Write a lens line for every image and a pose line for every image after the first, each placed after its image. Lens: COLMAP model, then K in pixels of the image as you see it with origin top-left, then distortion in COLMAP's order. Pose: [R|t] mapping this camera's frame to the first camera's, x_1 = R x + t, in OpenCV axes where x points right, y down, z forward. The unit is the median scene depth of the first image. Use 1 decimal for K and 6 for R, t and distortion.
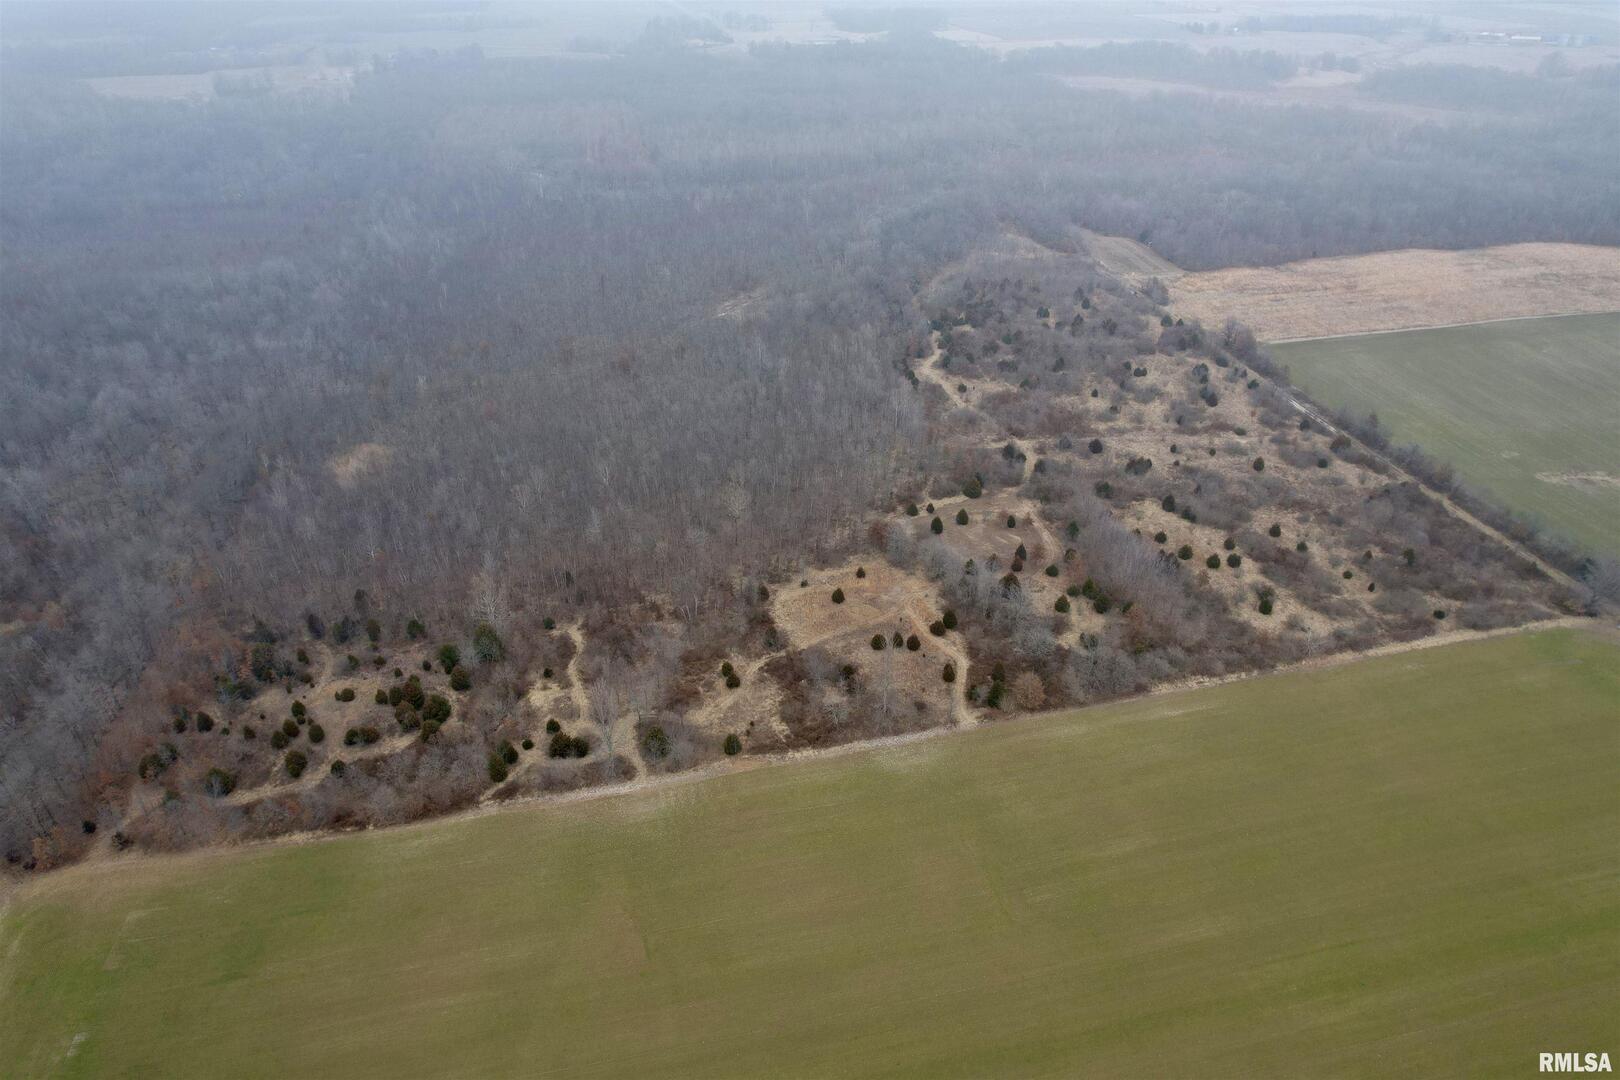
lens RADIAL K [[1041.2, 0, 812.0], [0, 1041.2, 545.7], [0, 0, 1]] dist [-0.077117, 0.066889]
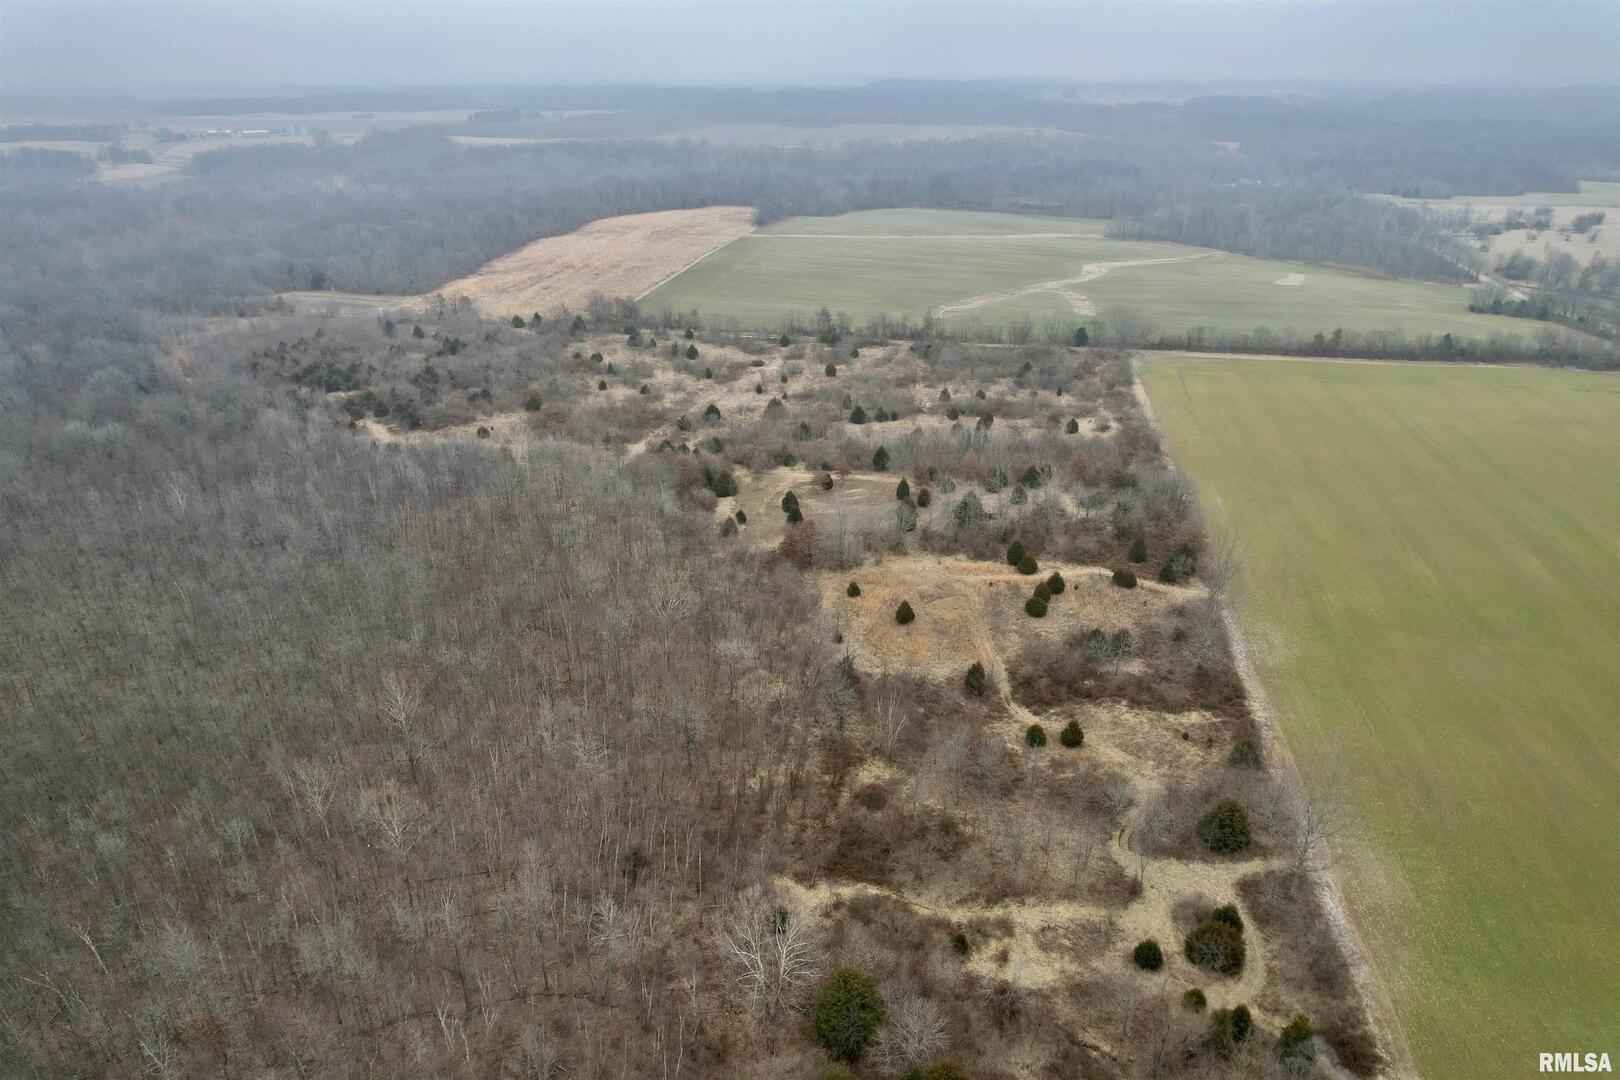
lens RADIAL K [[1041.2, 0, 812.0], [0, 1041.2, 545.7], [0, 0, 1]] dist [-0.077117, 0.066889]
pose [[0.399281, -0.389950, 0.829767, -0.548593], [0.486415, 0.857265, 0.168812, -0.135252], [-0.777158, 0.336207, 0.531968, 0.665919]]
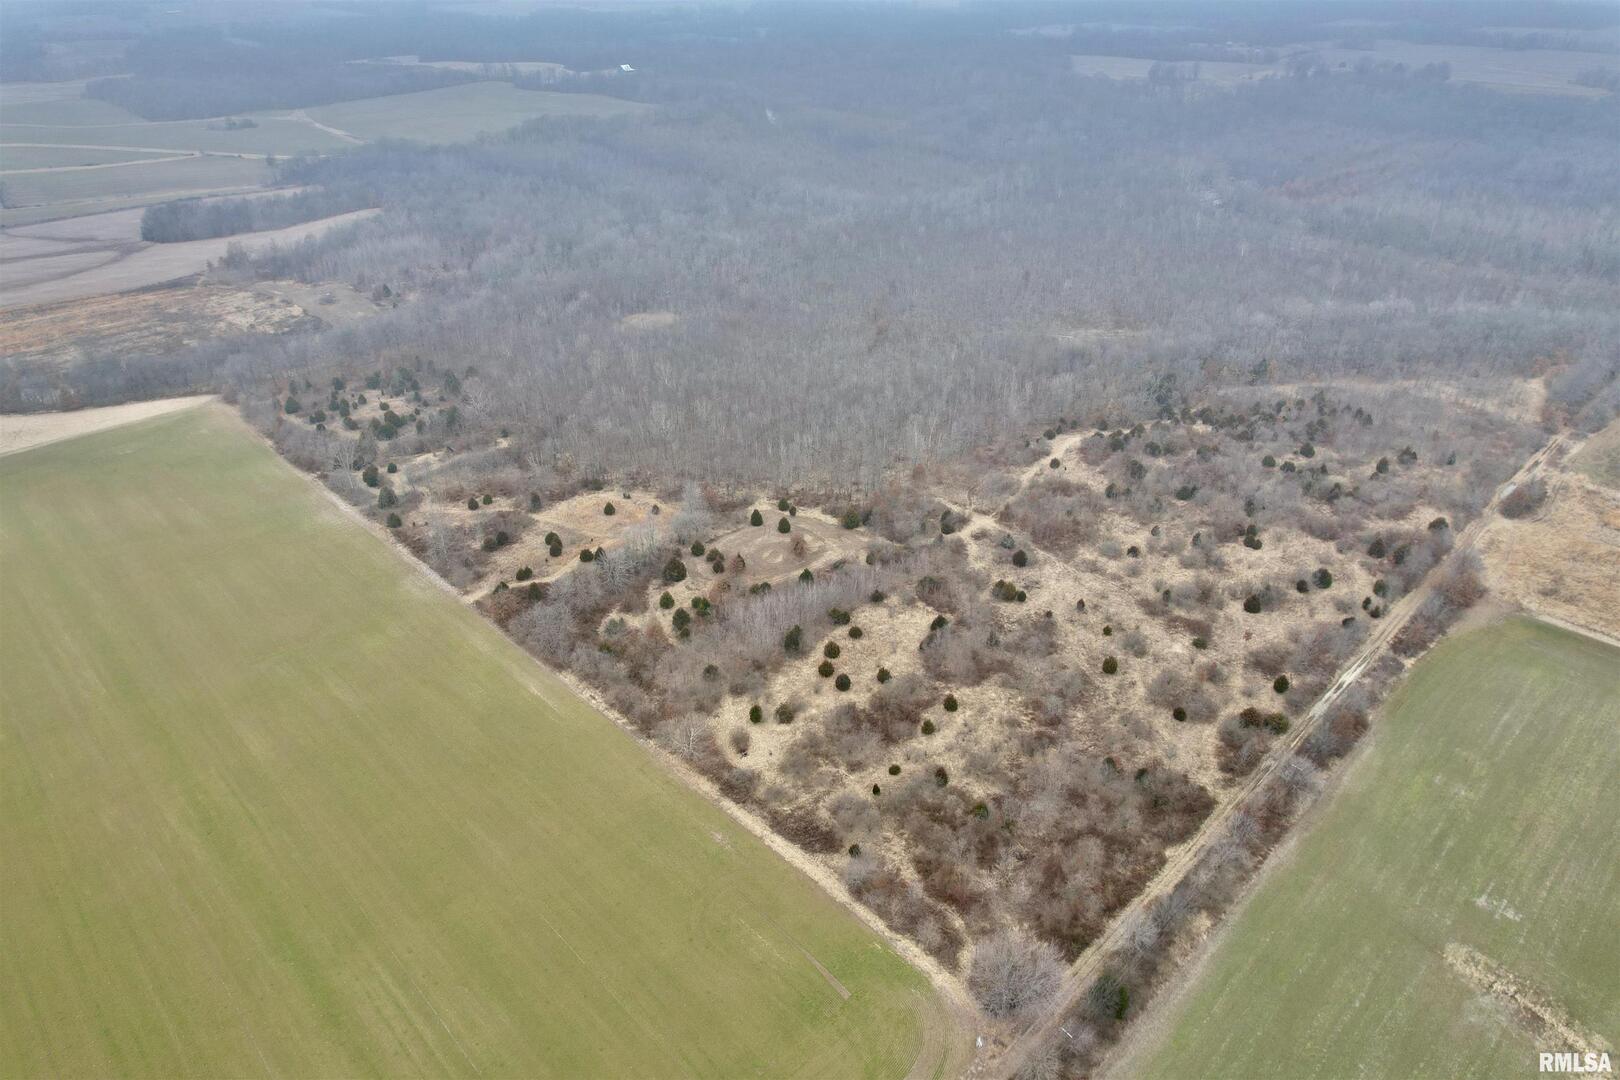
lens RADIAL K [[1041.2, 0, 812.0], [0, 1041.2, 545.7], [0, 0, 1]] dist [-0.077117, 0.066889]
pose [[0.521392, 0.443040, -0.729291, 1.004785], [-0.447042, 0.869803, 0.208796, -0.259128], [0.726845, 0.217159, 0.651566, 0.415401]]
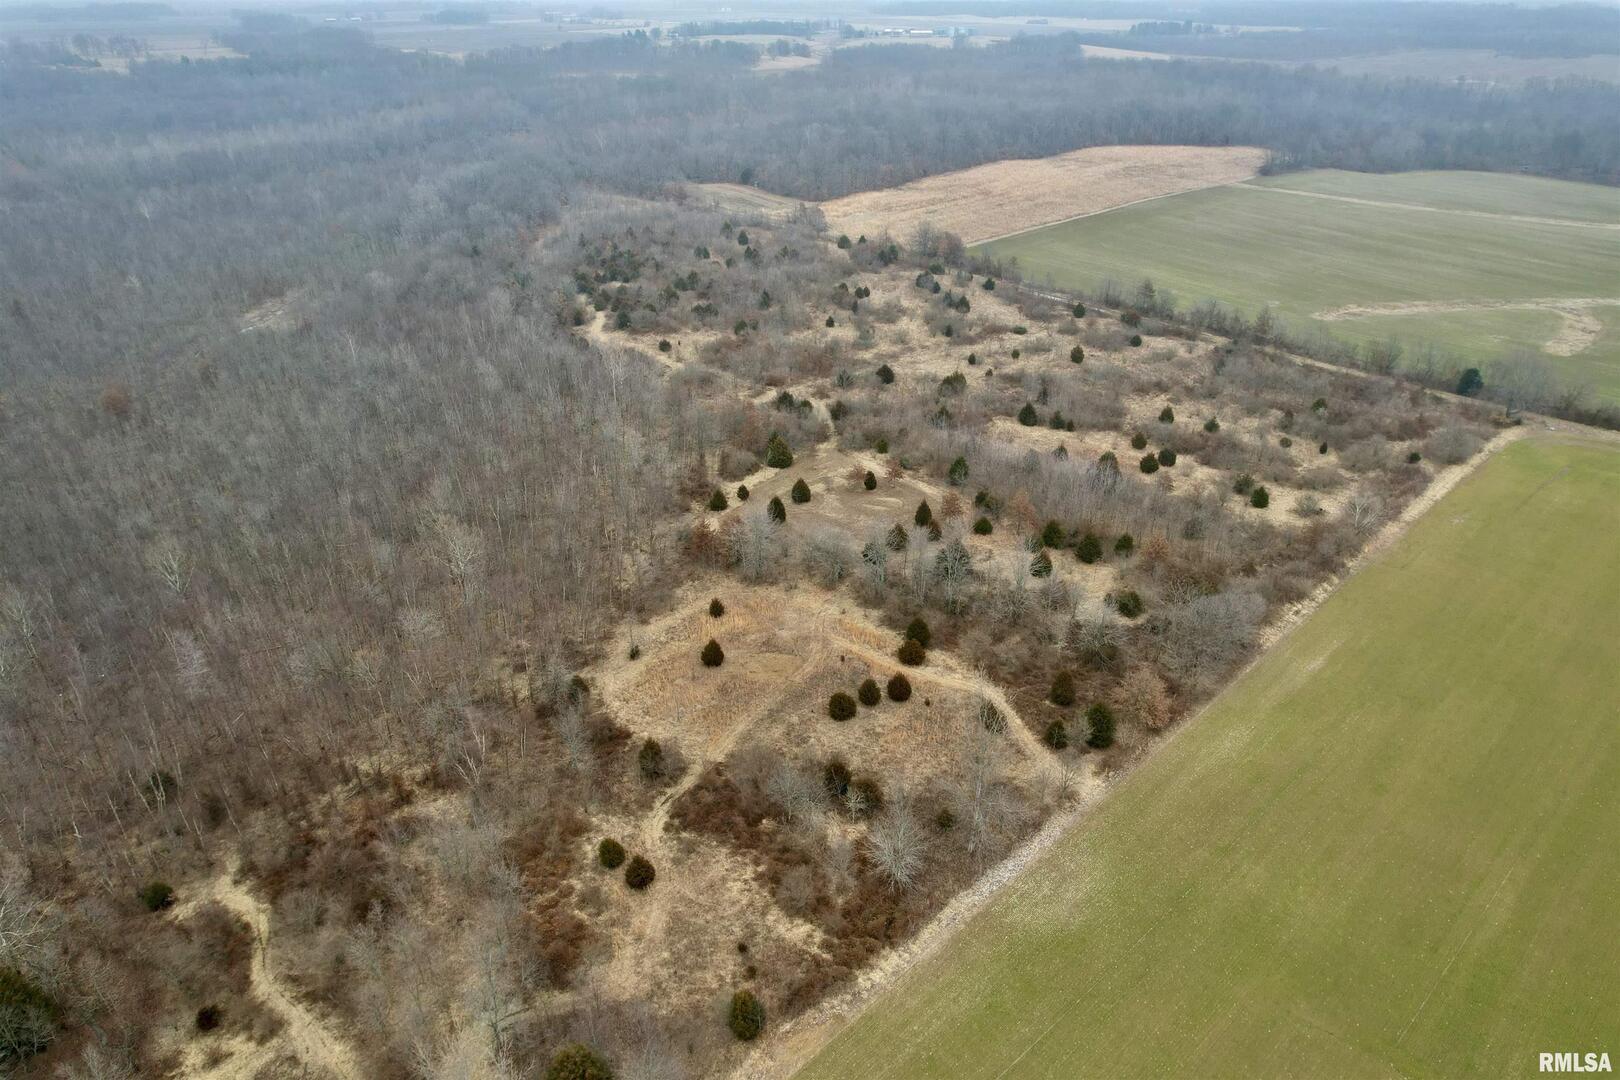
lens RADIAL K [[1041.2, 0, 812.0], [0, 1041.2, 545.7], [0, 0, 1]] dist [-0.077117, 0.066889]
pose [[0.867478, -0.243326, 0.433906, -0.158461], [0.263218, 0.964624, 0.014710, -0.002709], [-0.422136, 0.101451, 0.900838, 0.458069]]
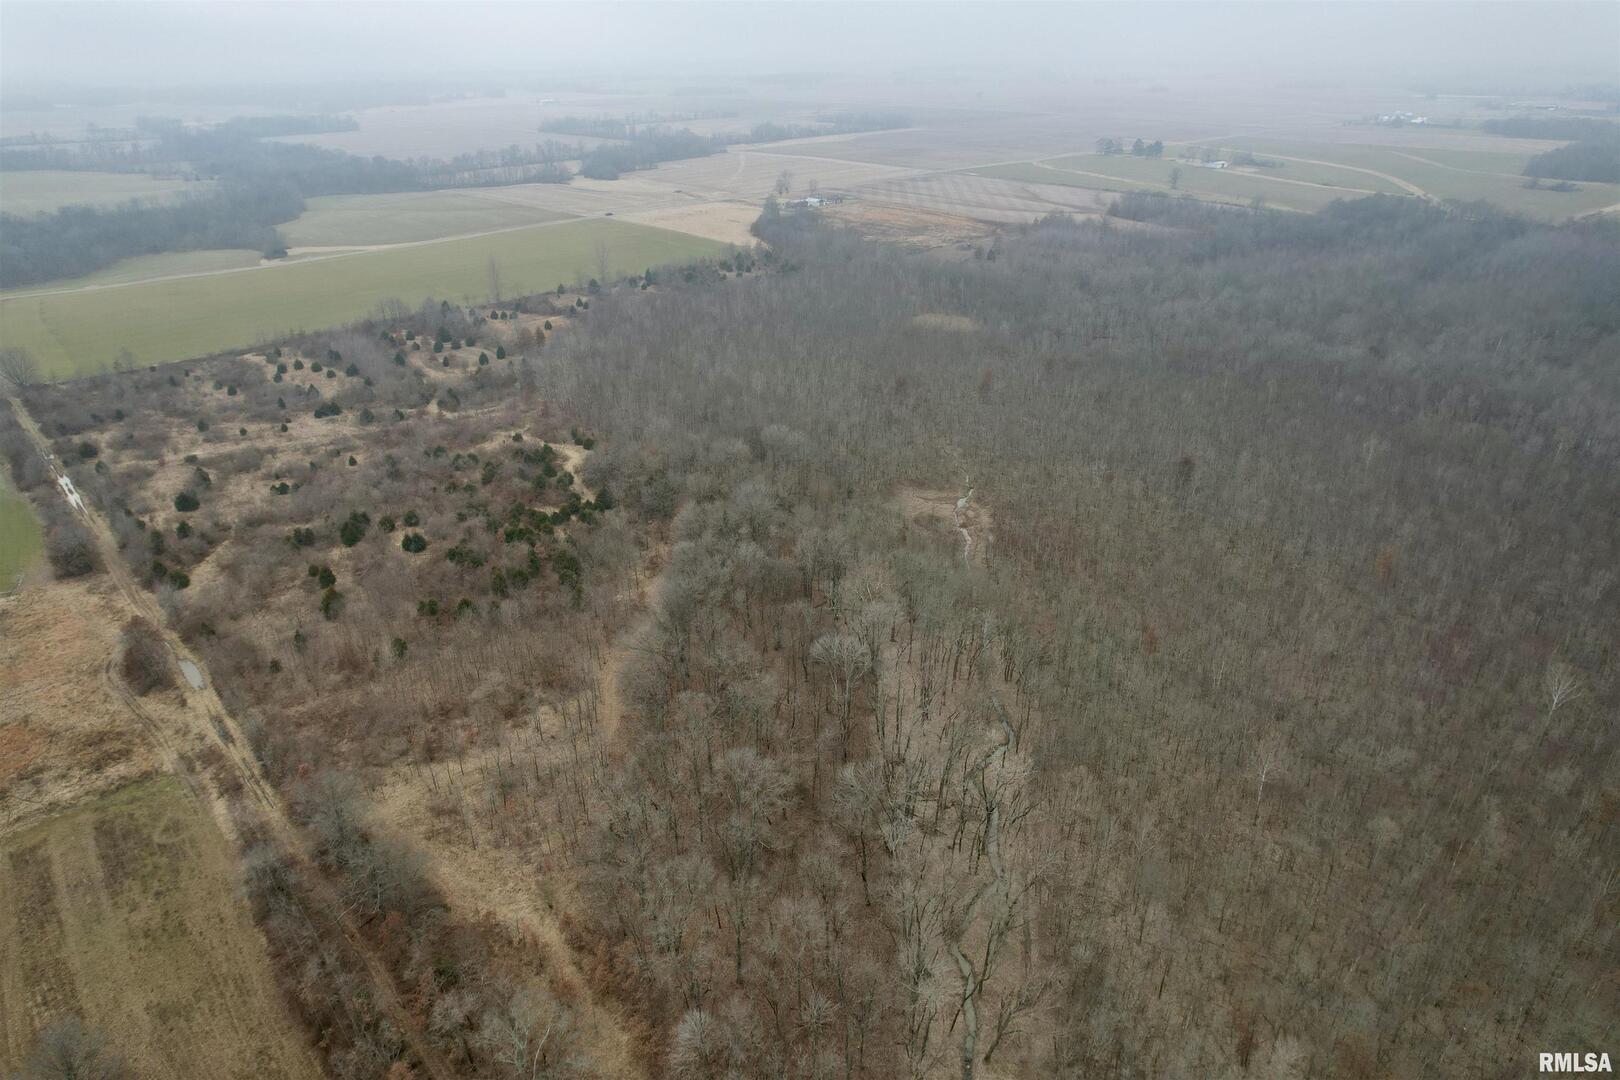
lens RADIAL K [[1041.2, 0, 812.0], [0, 1041.2, 545.7], [0, 0, 1]] dist [-0.077117, 0.066889]
pose [[-0.873543, 0.215862, -0.436264, 0.454474], [-0.254284, 0.561873, 0.787171, -1.160757], [0.415046, 0.798563, -0.435930, 2.165826]]
